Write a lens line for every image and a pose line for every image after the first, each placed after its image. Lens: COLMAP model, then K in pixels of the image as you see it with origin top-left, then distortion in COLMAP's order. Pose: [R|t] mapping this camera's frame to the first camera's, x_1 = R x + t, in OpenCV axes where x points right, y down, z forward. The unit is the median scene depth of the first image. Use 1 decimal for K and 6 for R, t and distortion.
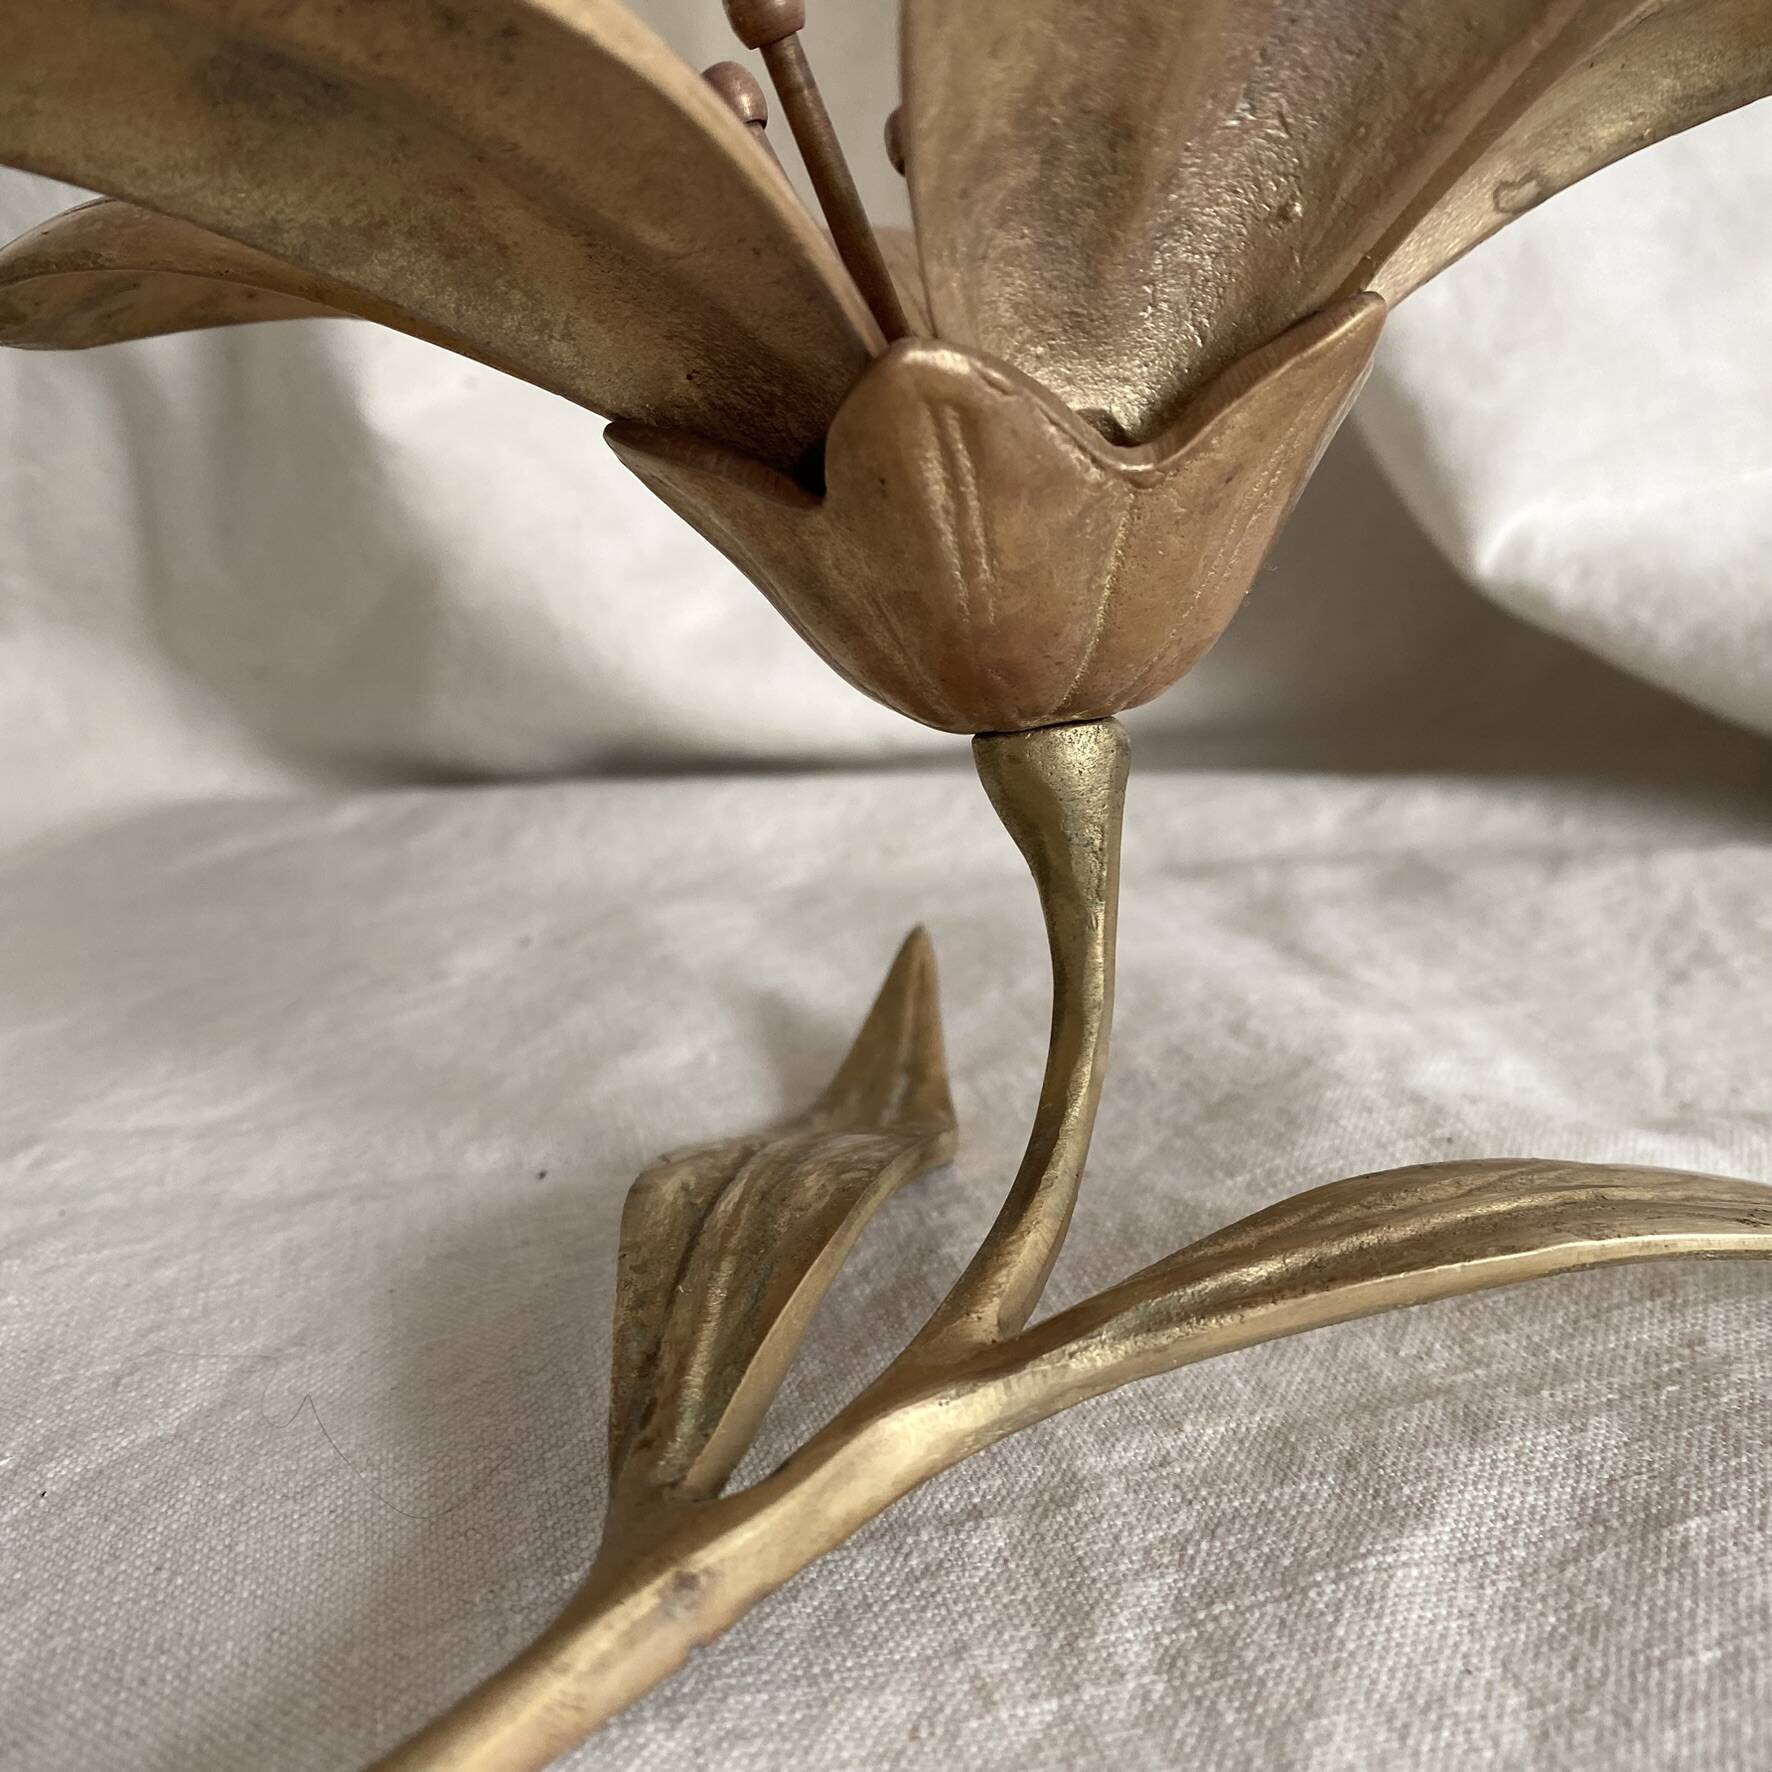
lens RADIAL K [[1828.2, 0, 880.3], [0, 1828.2, 886.8], [0, 0, 1]] dist [-0.021475, 0.000000]
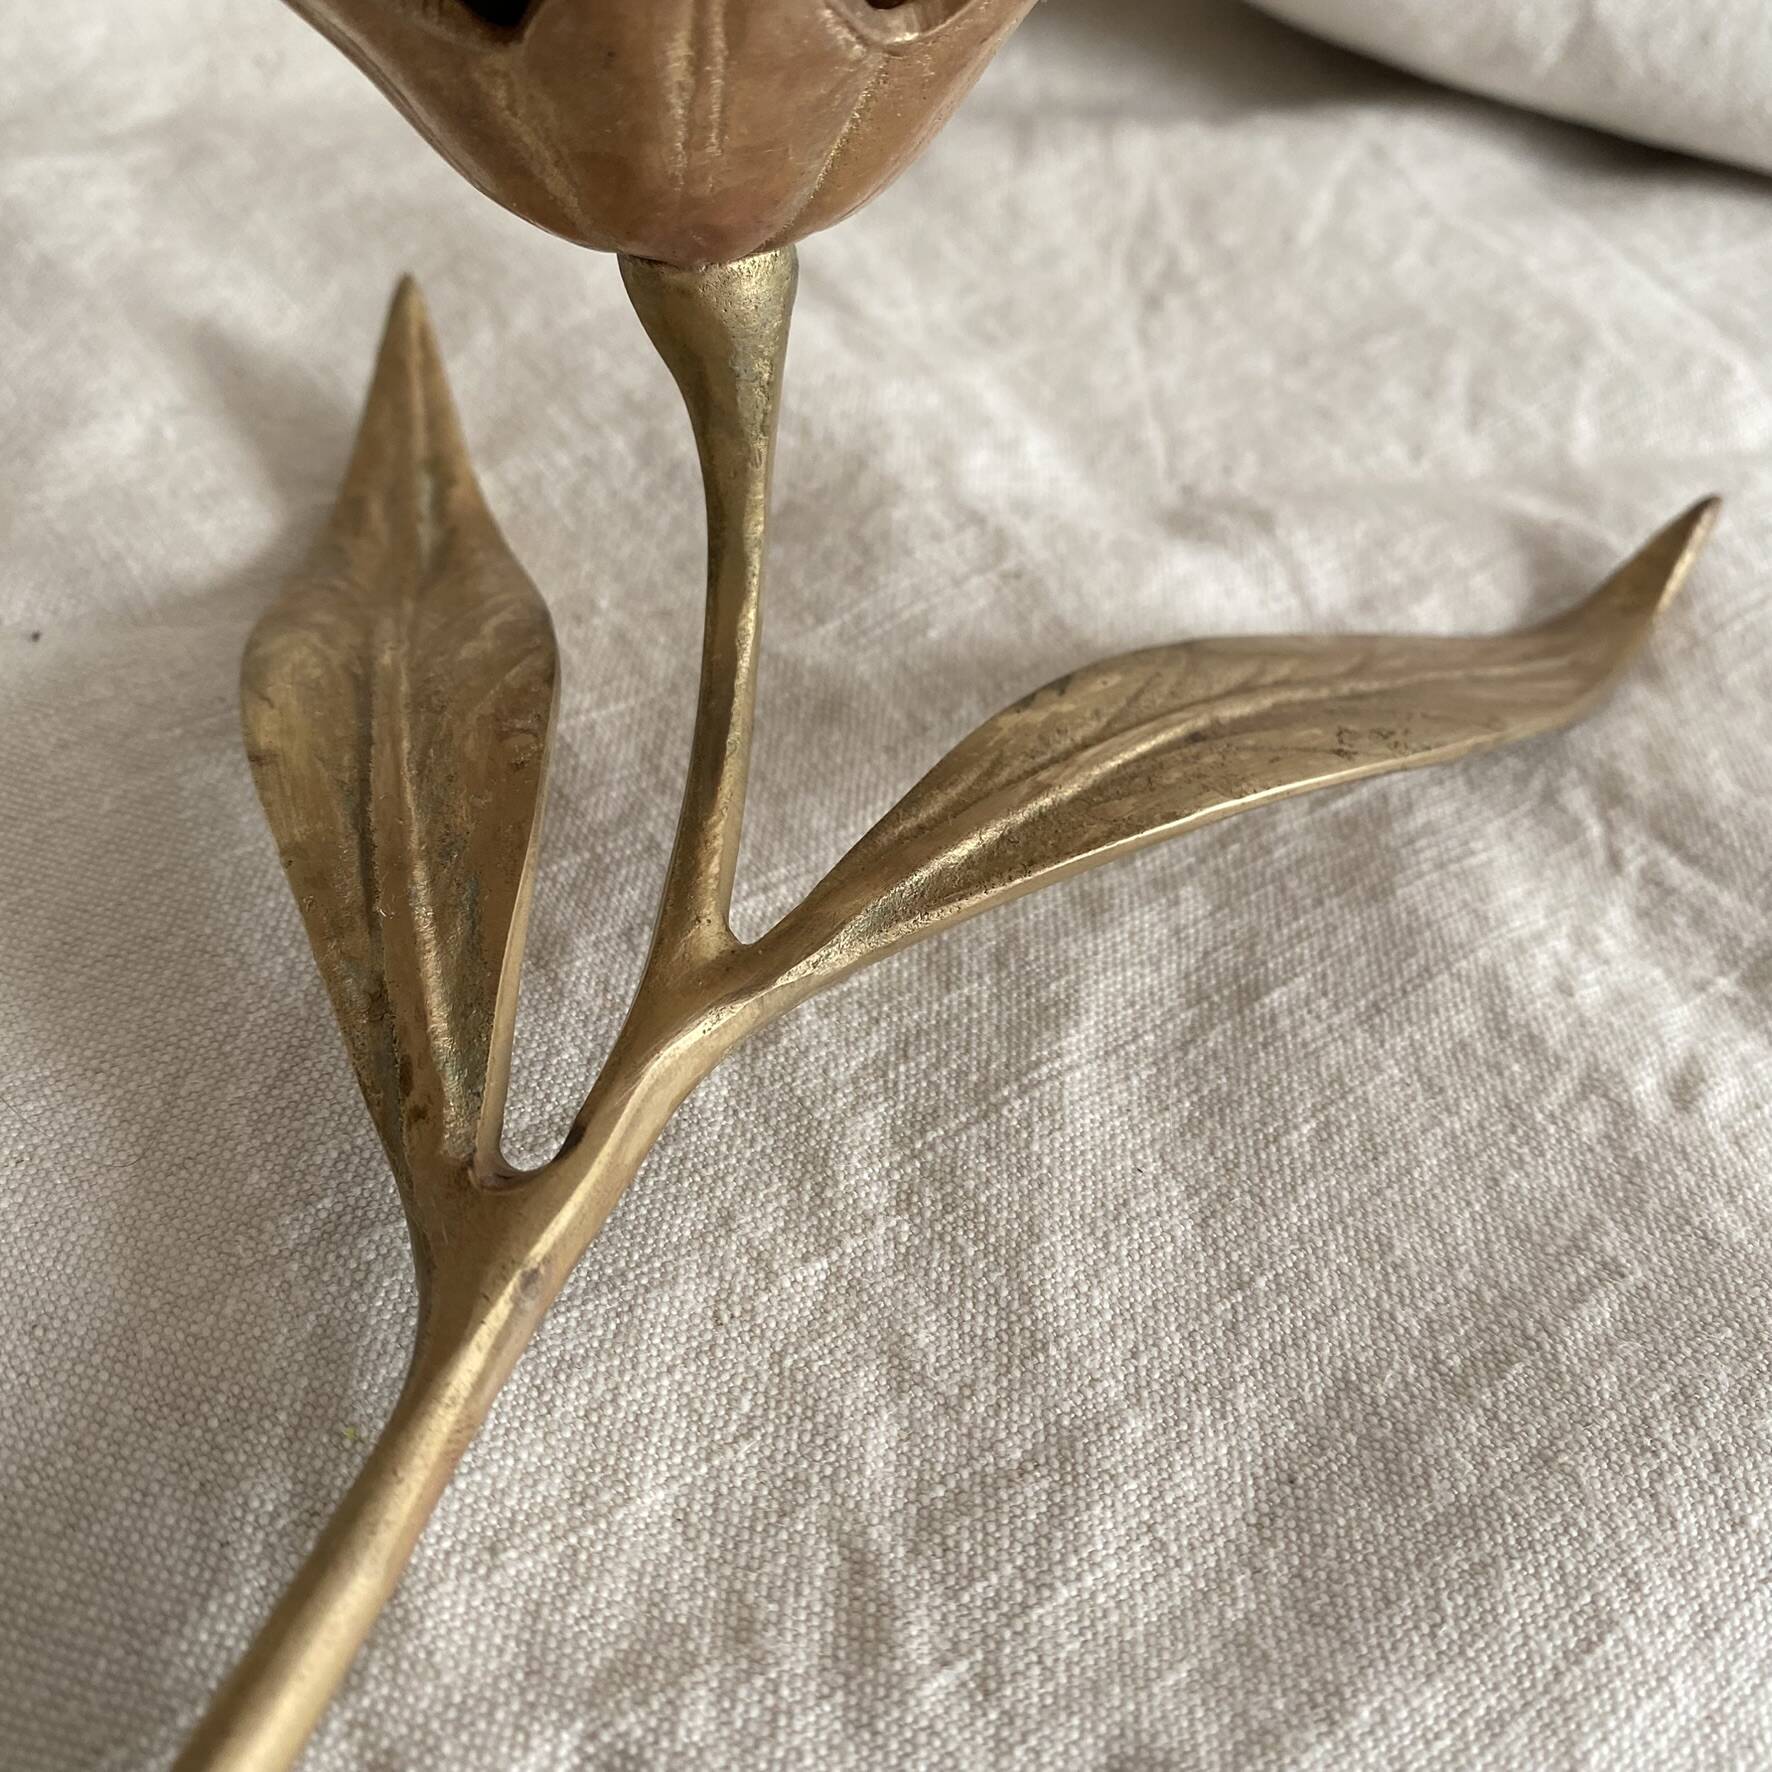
lens RADIAL K [[1828.2, 0, 928.9], [0, 1828.2, 878.9], [0, 0, 1]] dist [-0.021475, 0.000000]
pose [[0.913087, -0.145235, 0.381023, -0.226602], [-0.064732, 0.870943, 0.487102, -0.302852], [-0.402594, -0.469430, 0.785846, 0.147942]]
